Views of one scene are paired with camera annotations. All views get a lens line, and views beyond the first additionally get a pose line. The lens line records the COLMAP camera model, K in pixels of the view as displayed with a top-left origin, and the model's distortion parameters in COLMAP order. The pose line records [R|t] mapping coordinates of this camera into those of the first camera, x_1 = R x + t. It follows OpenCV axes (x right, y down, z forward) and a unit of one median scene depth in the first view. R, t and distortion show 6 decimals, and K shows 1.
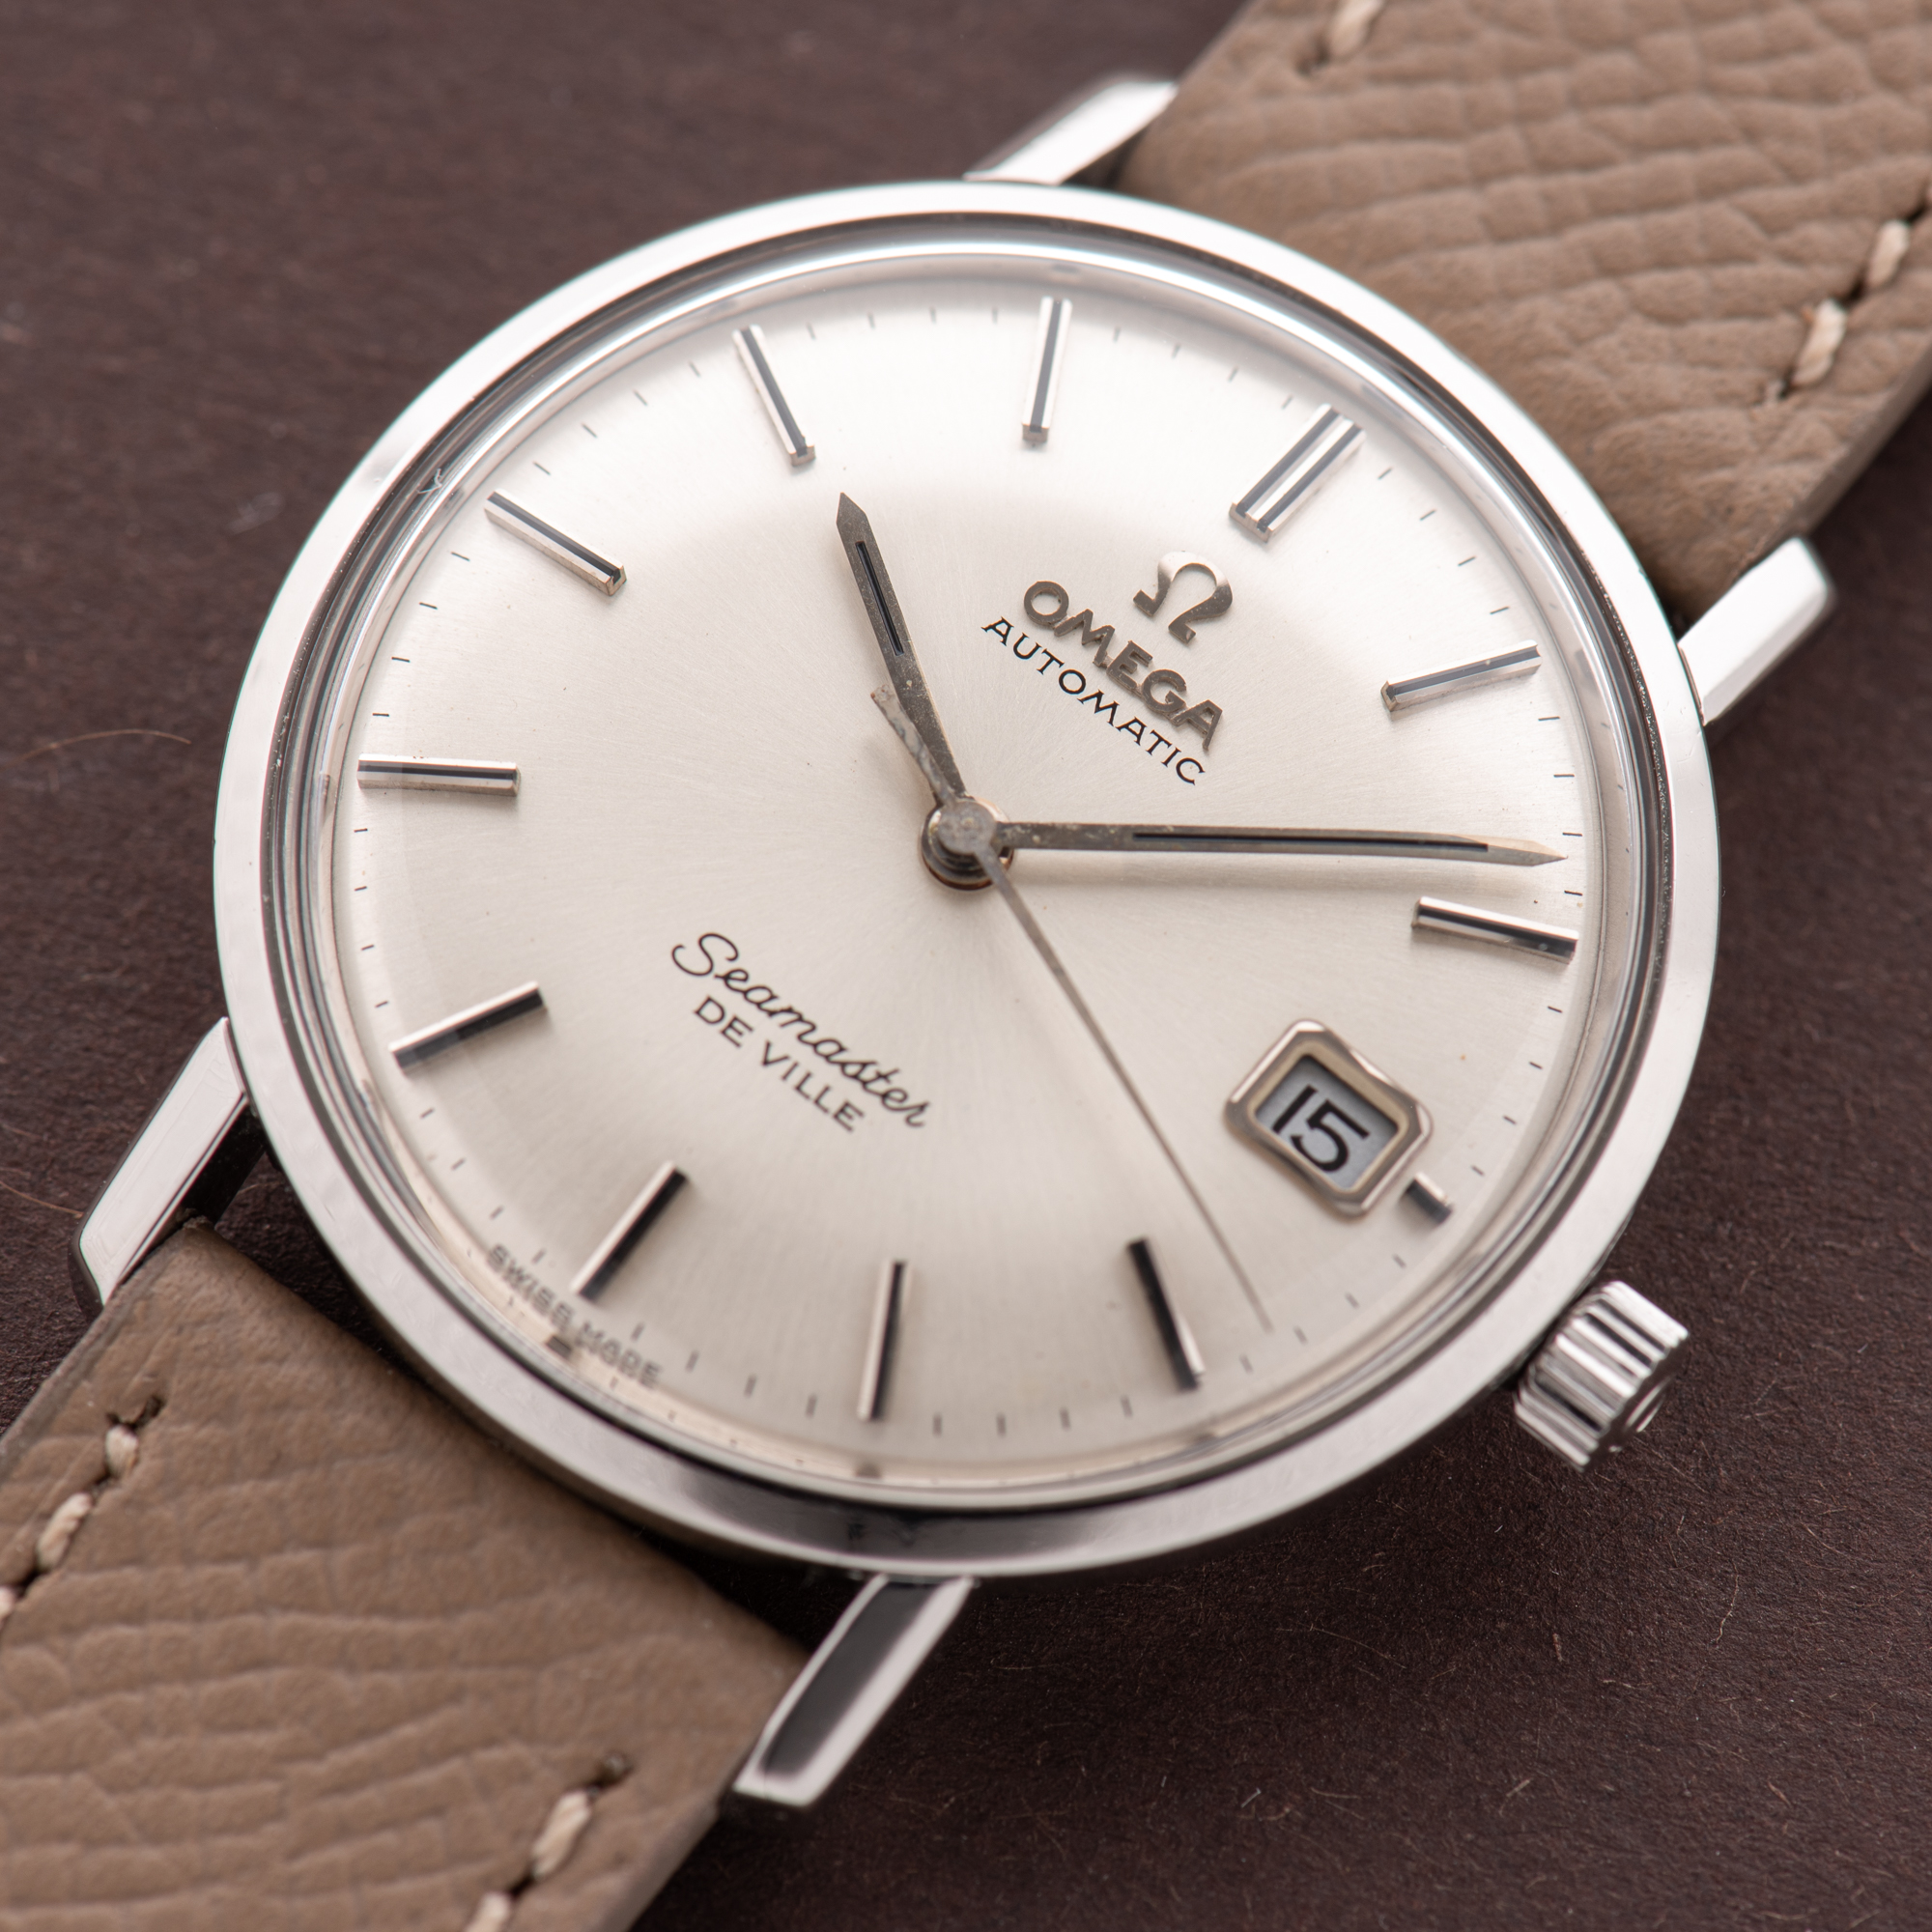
lens RADIAL K [[14274.6, 0, 966.0], [0, 14274.6, 966.0], [0, 0, 1]] dist [-0.280048, -20.349795]
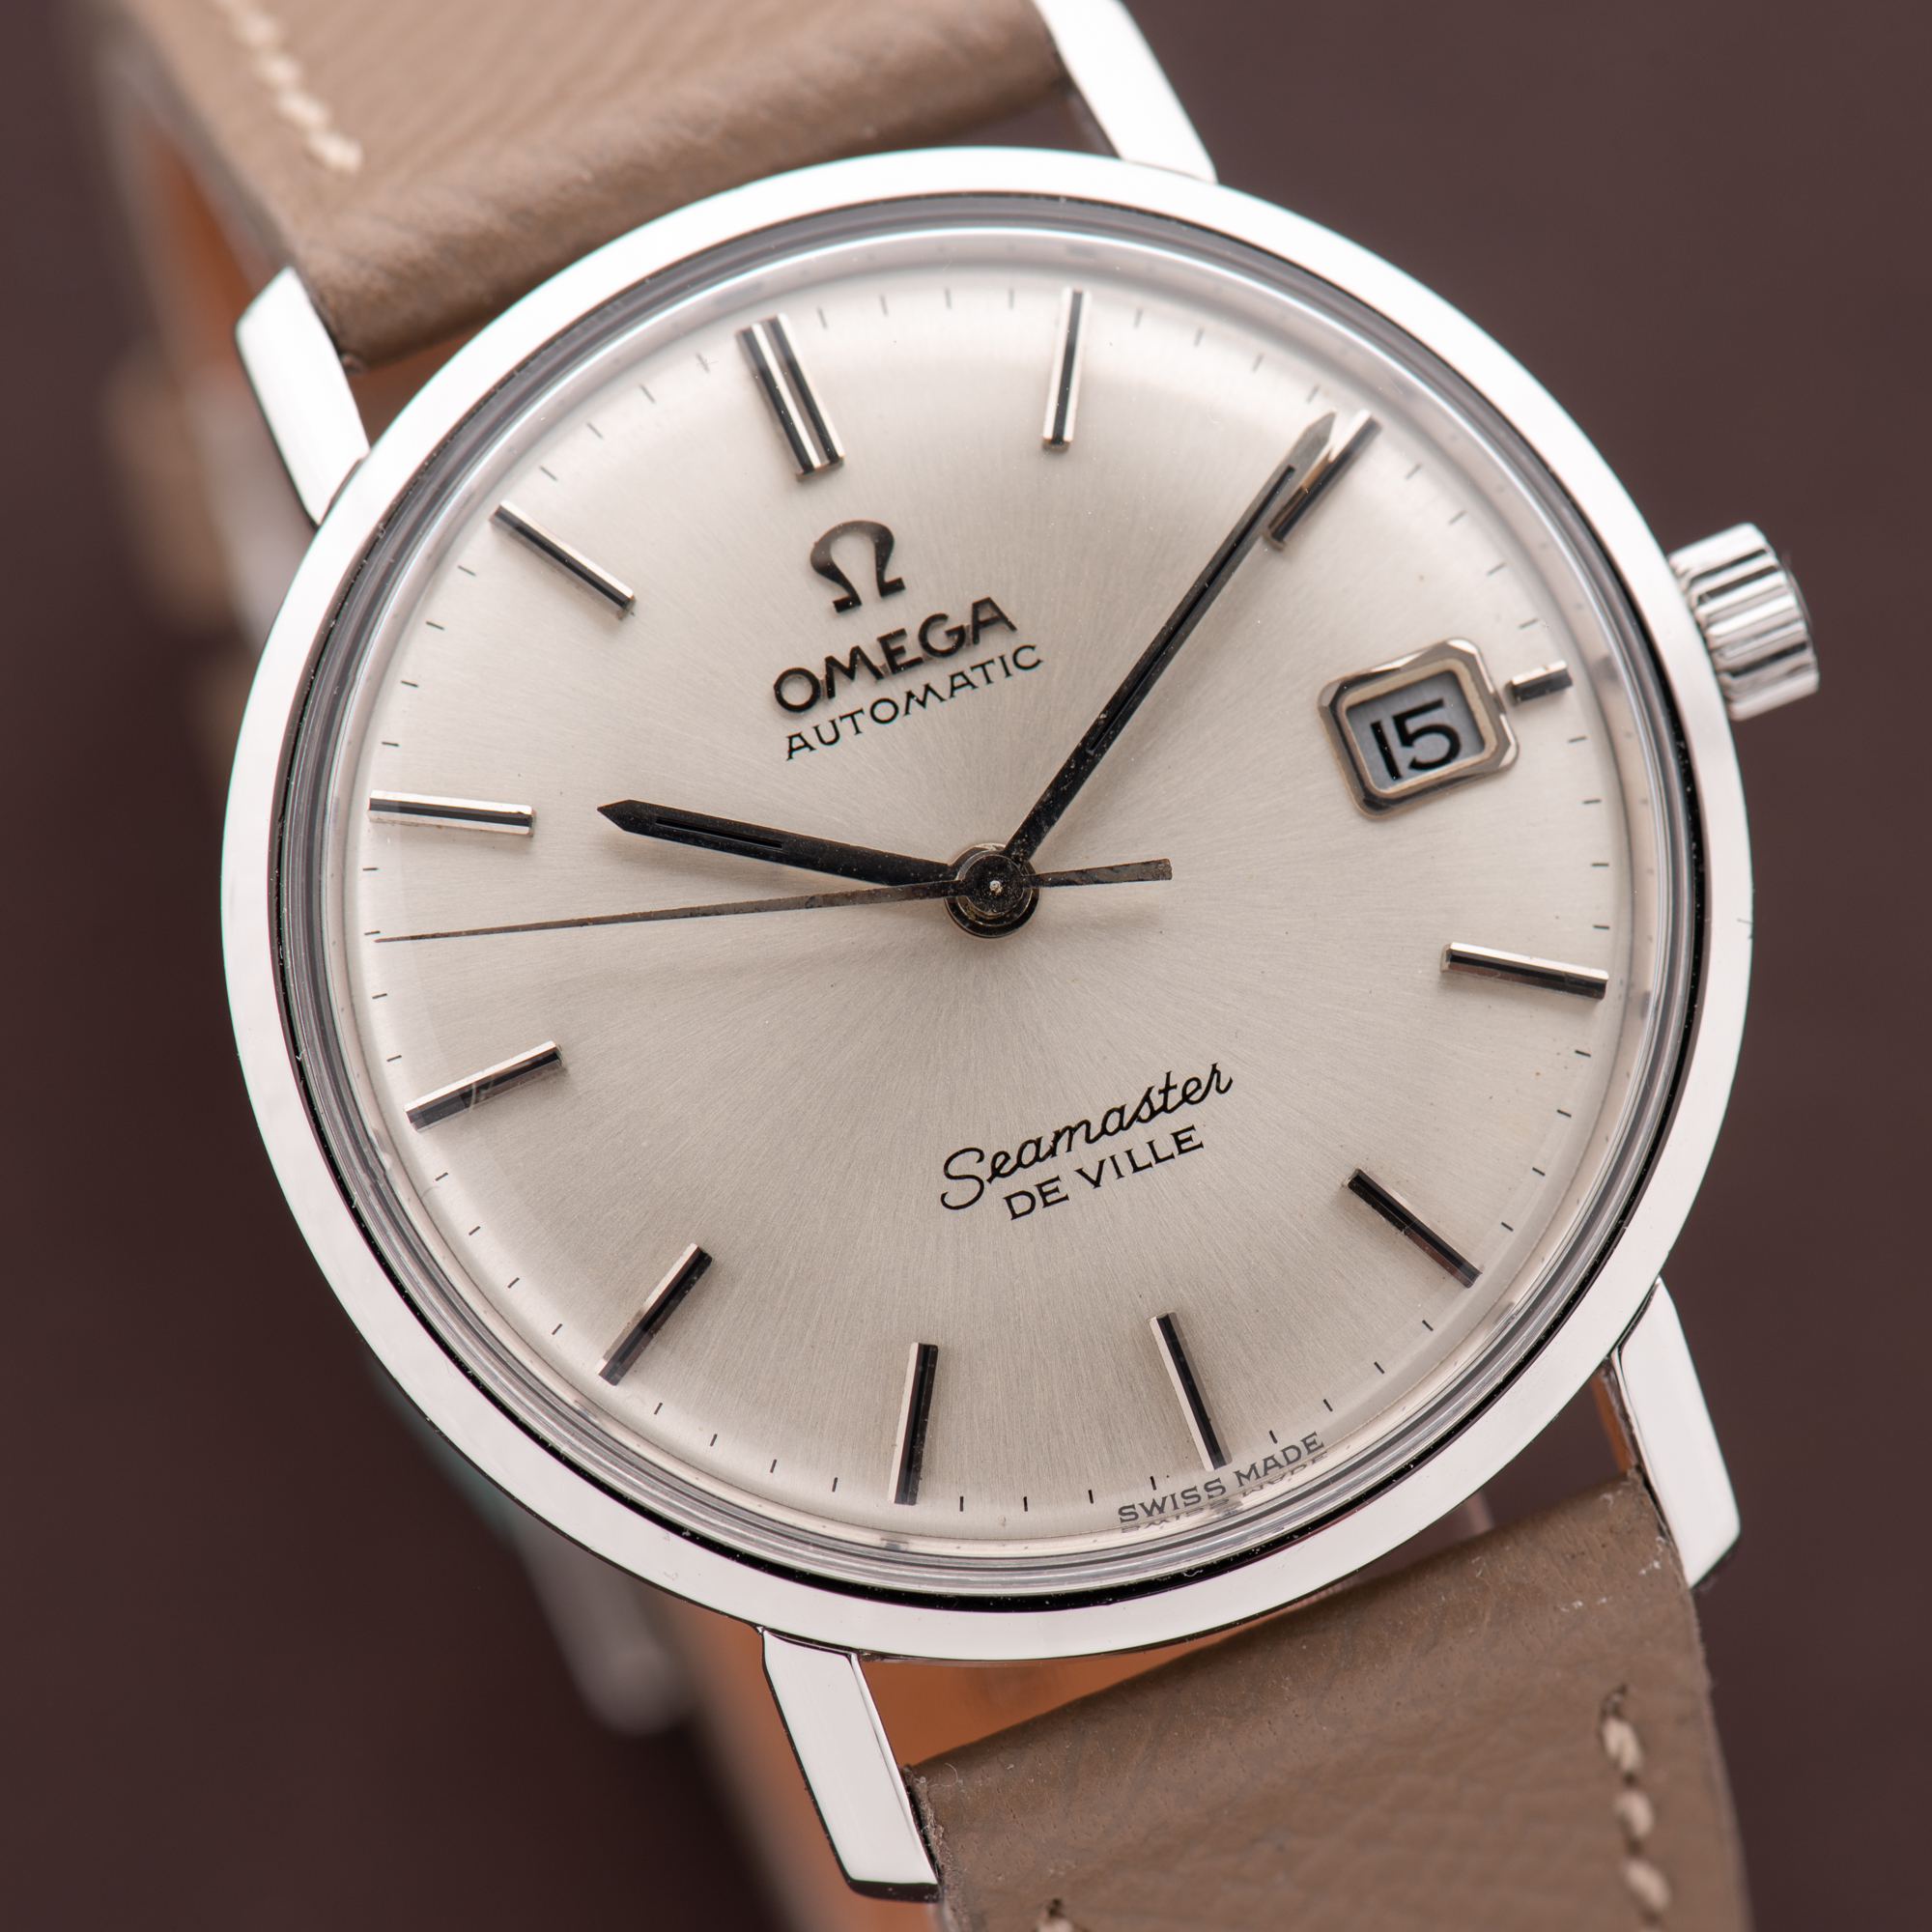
lens RADIAL K [[14274.6, 0, 966.0], [0, 14274.6, 966.0], [0, 0, 1]] dist [-0.280048, -20.349795]
pose [[0.494290, -0.856800, 0.146871, -0.150371], [0.791069, 0.513388, 0.332629, -0.336053], [-0.360398, -0.048230, 0.931551, 0.082611]]
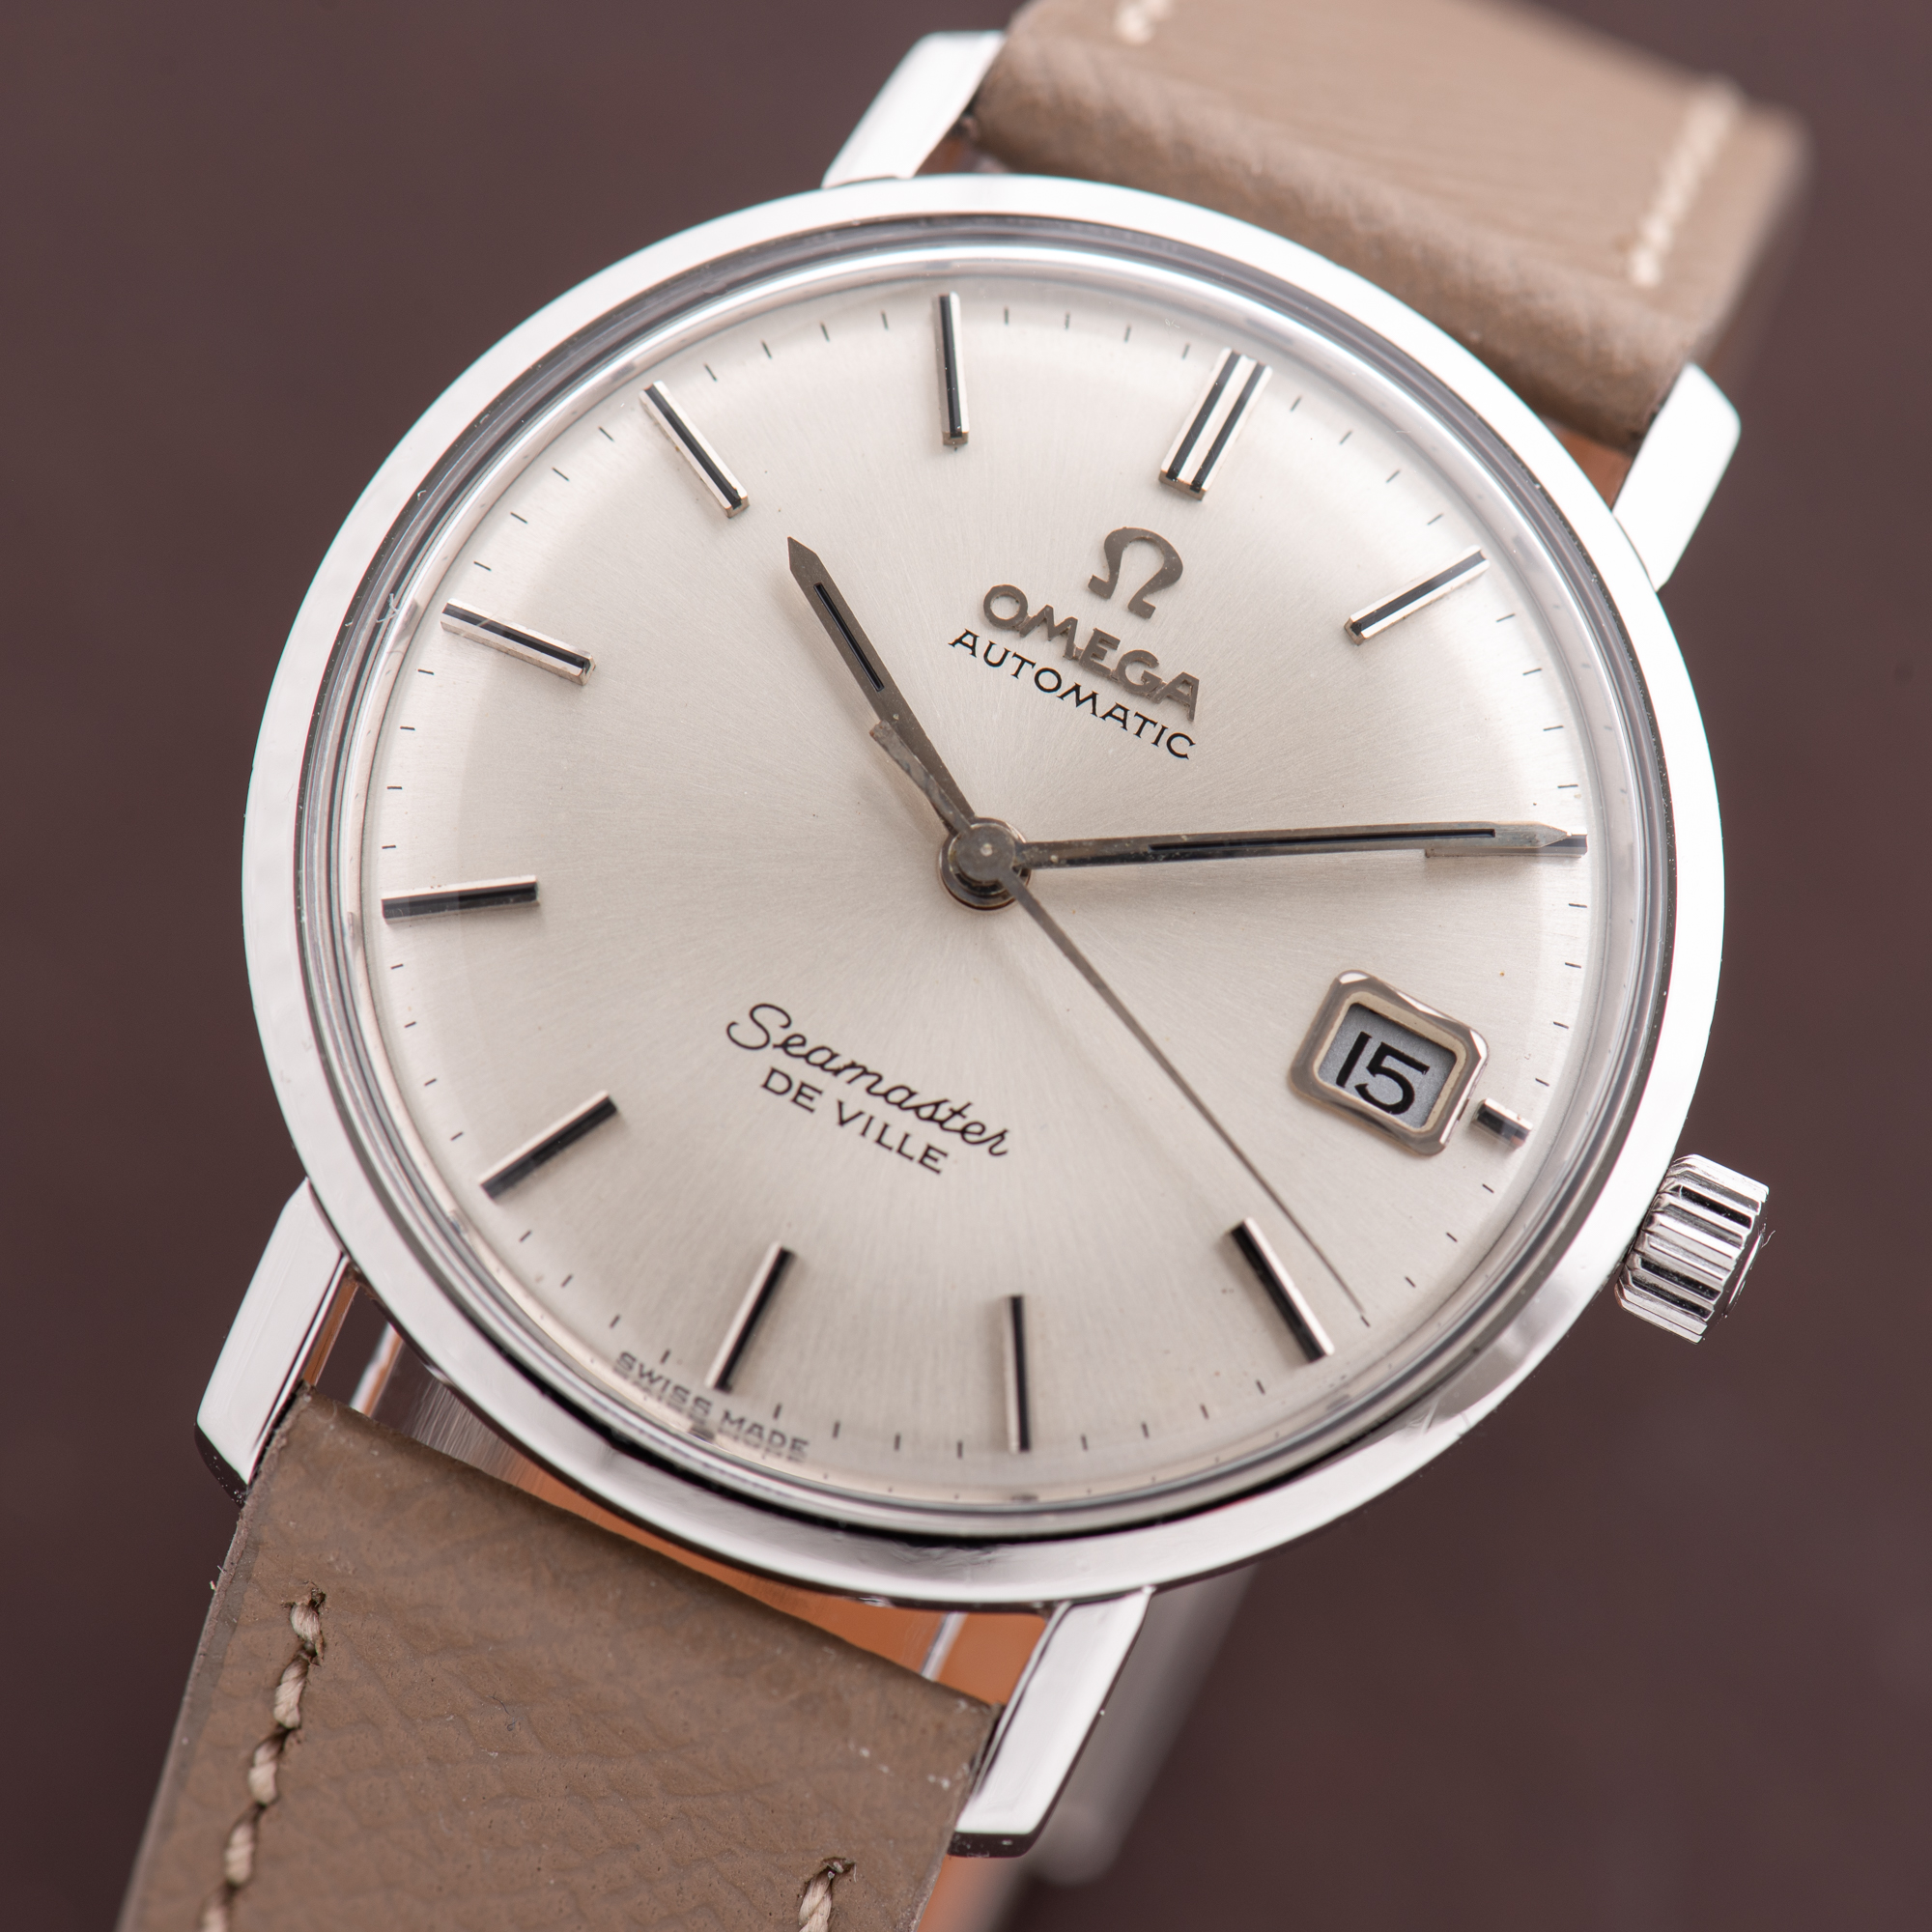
lens RADIAL K [[14274.6, 0, 966.0], [0, 14274.6, 966.0], [0, 0, 1]] dist [-0.280048, -20.349795]
pose [[0.976375, -0.202800, 0.074597, -0.078994], [0.192394, 0.973046, 0.127147, -0.131742], [-0.098372, -0.109791, 0.989075, -0.008661]]
